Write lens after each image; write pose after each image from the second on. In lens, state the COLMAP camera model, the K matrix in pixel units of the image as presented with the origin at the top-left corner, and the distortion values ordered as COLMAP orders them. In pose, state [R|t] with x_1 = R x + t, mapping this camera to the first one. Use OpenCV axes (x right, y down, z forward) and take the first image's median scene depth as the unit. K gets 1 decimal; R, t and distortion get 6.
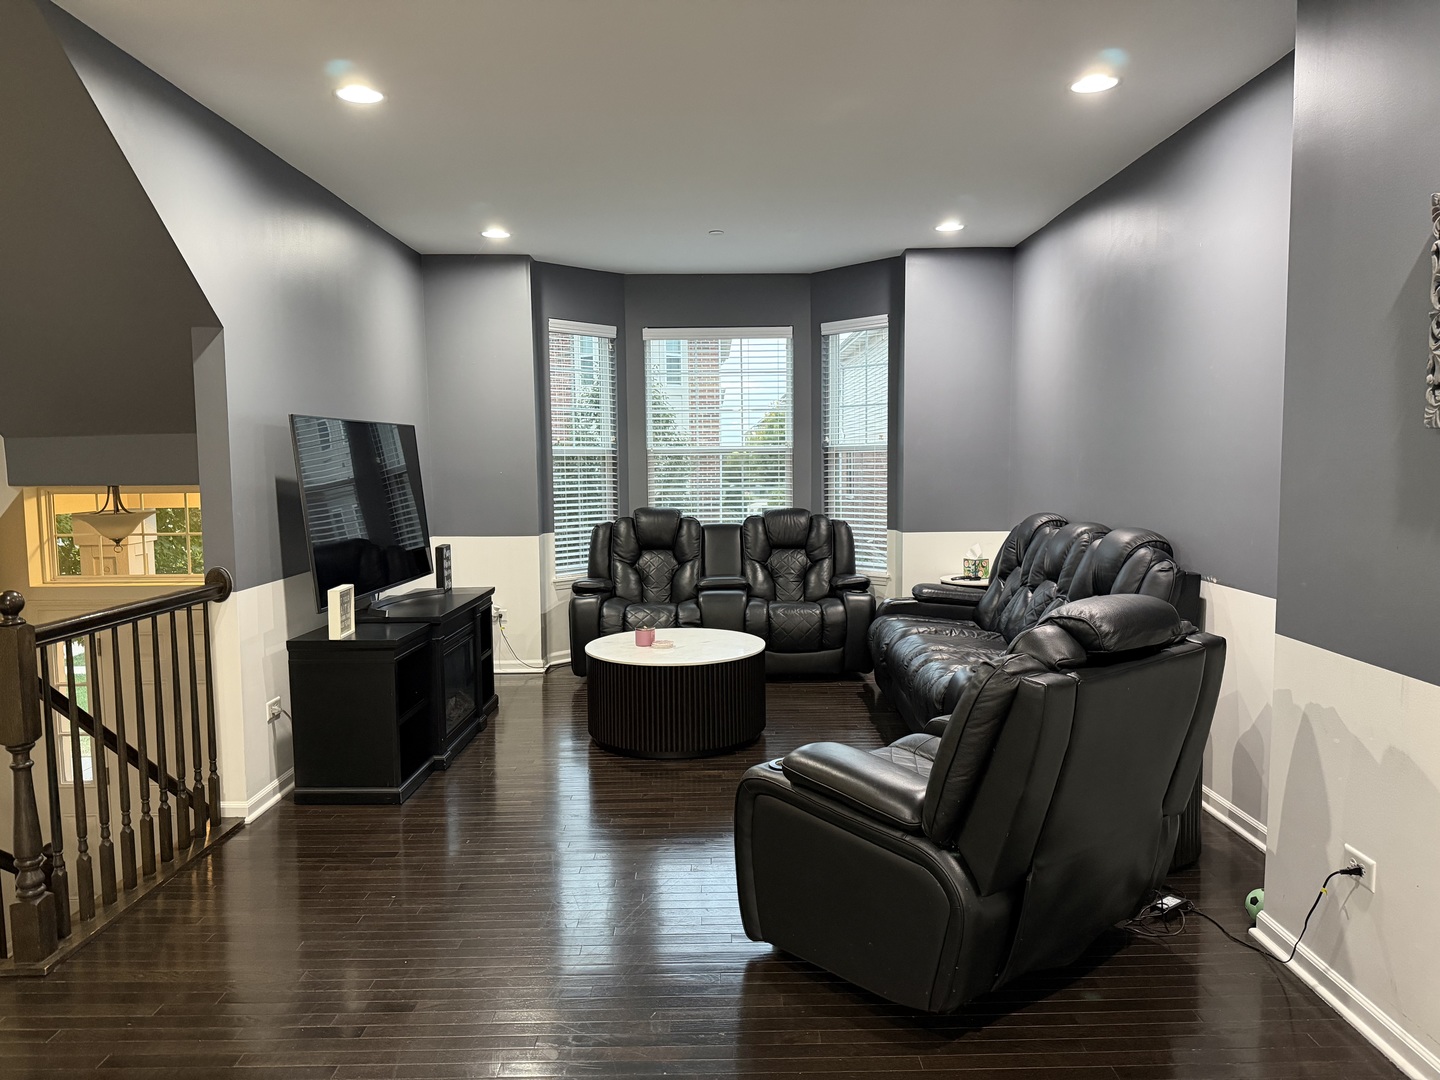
lens RADIAL K [[1006.5, 0, 721.8], [0, 1006.5, 542.2], [0, 0, 1]] dist [-0.002107, 0.000805]
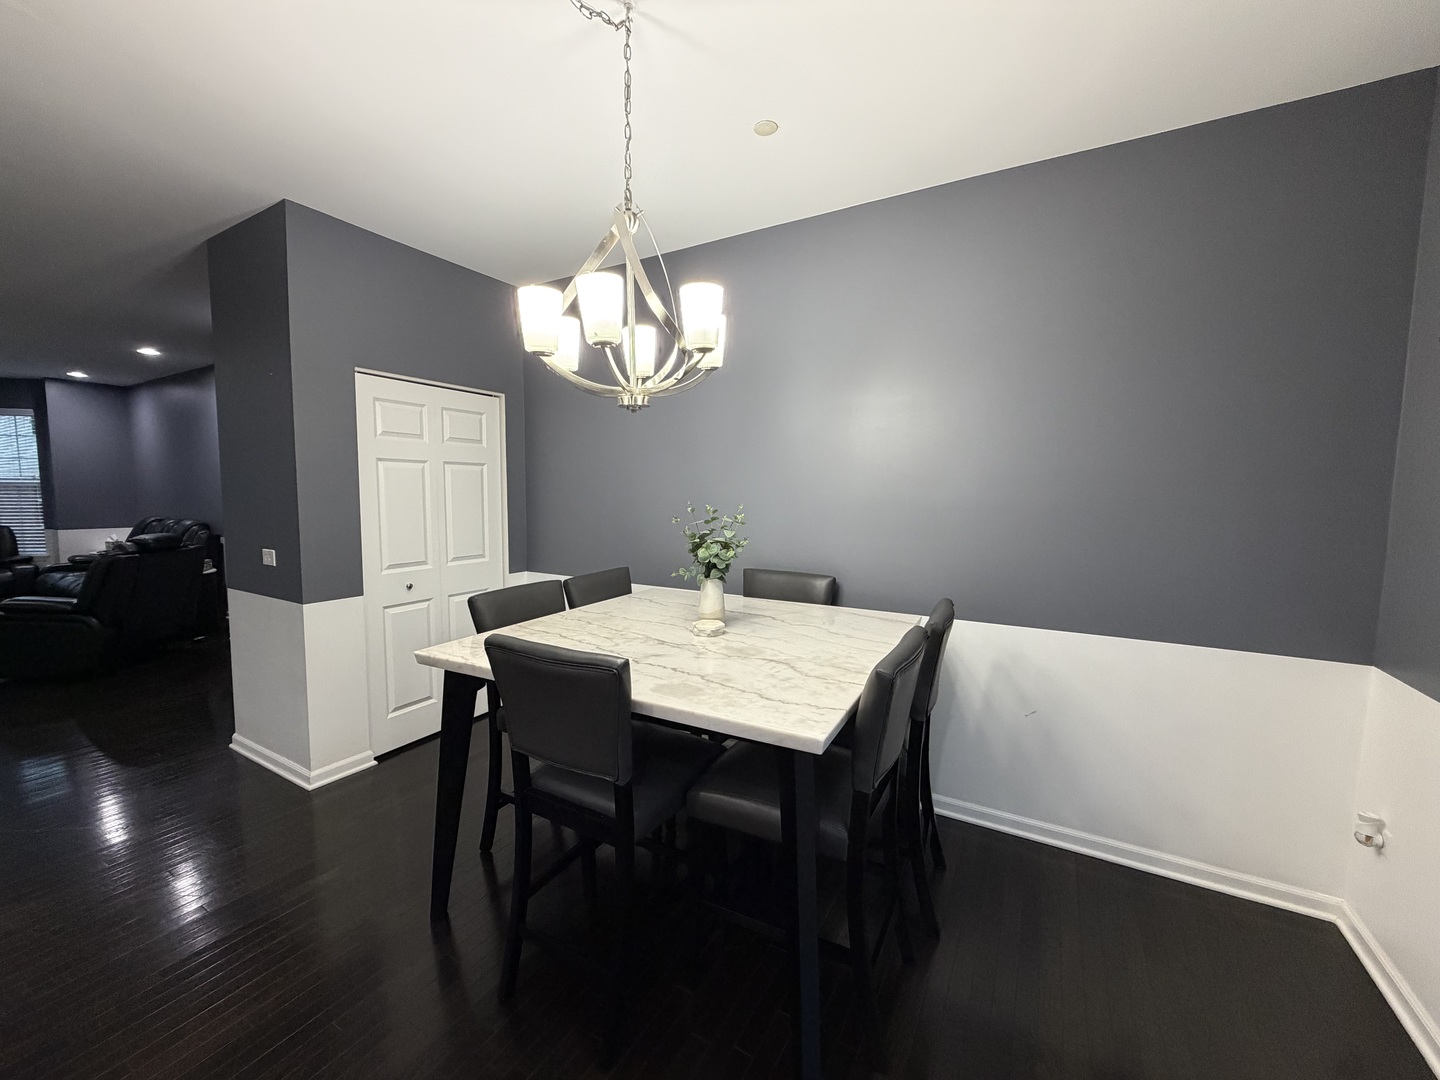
lens RADIAL K [[576.0, 0, 710.4], [0, 576.0, 540.7], [0, 0, 1]] dist [0.002651, -0.000119]
pose [[0.517272, -0.055616, 0.854012, -0.110590], [0.057590, 0.997886, 0.030104, 0.048474], [-0.853881, 0.033611, 0.519382, -0.591893]]
